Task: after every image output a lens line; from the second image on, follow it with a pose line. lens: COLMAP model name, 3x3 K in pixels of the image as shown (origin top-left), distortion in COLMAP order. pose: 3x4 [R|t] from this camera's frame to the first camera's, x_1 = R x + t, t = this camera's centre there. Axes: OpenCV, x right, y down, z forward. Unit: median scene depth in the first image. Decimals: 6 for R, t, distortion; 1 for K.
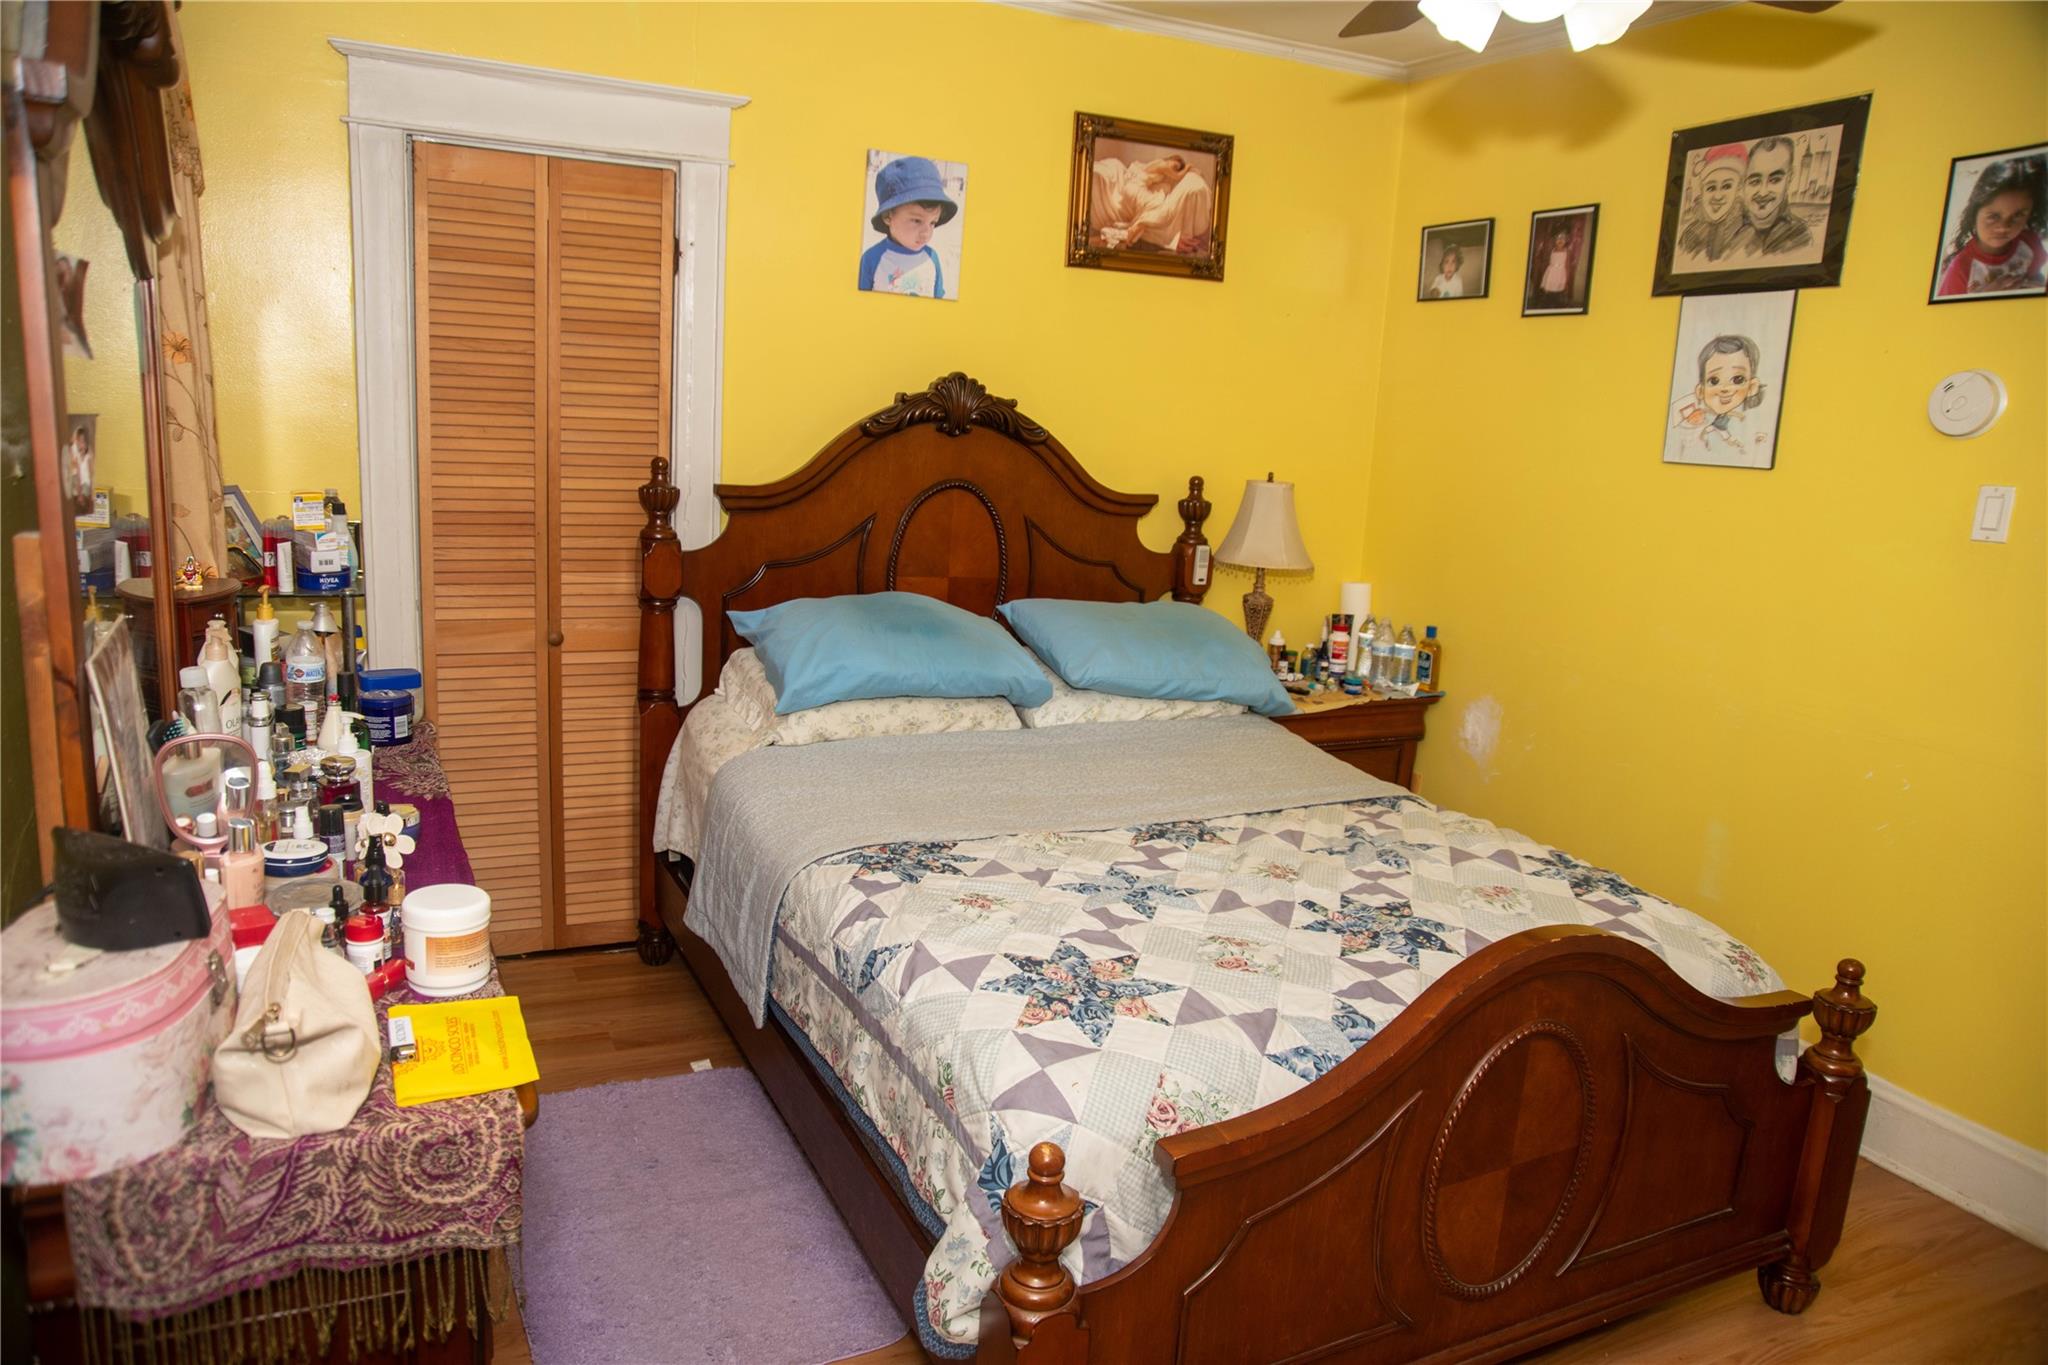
lens RADIAL K [[1392.4, 0, 1023.7], [0, 1392.4, 664.4], [0, 0, 1]] dist [-0.085197, 0.049591]
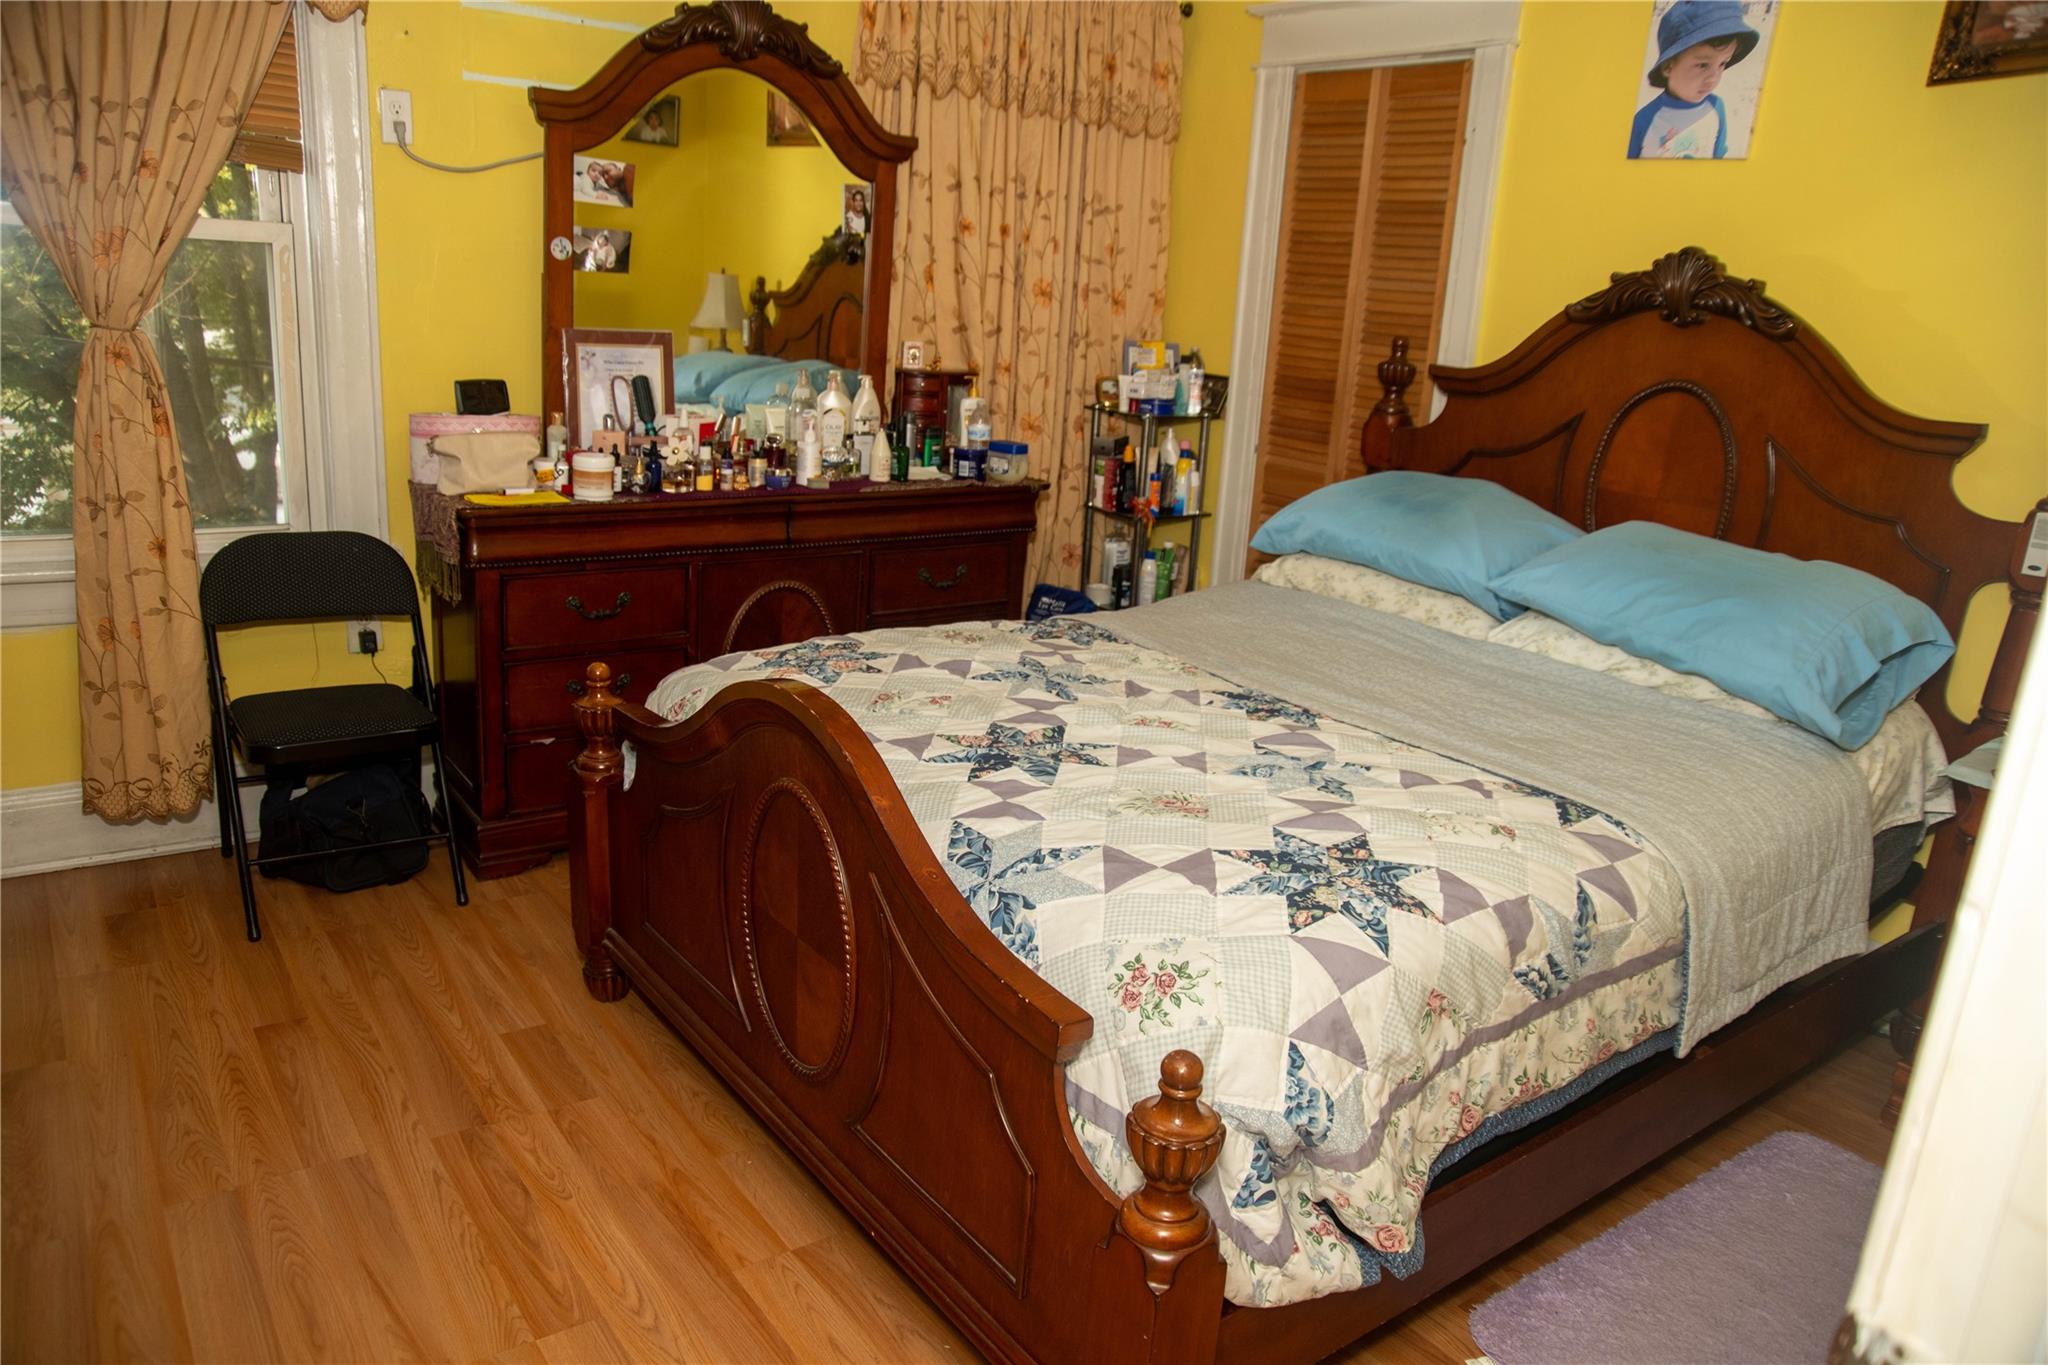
lens RADIAL K [[1392.4, 0, 1042.5], [0, 1392.4, 743.5], [0, 0, 1]] dist [-0.085197, 0.049591]
pose [[0.179639, 0.263699, -0.947730, 0.741271], [-0.235783, 0.946862, 0.218766, -0.016459], [0.955058, 0.184160, 0.232269, 0.505995]]
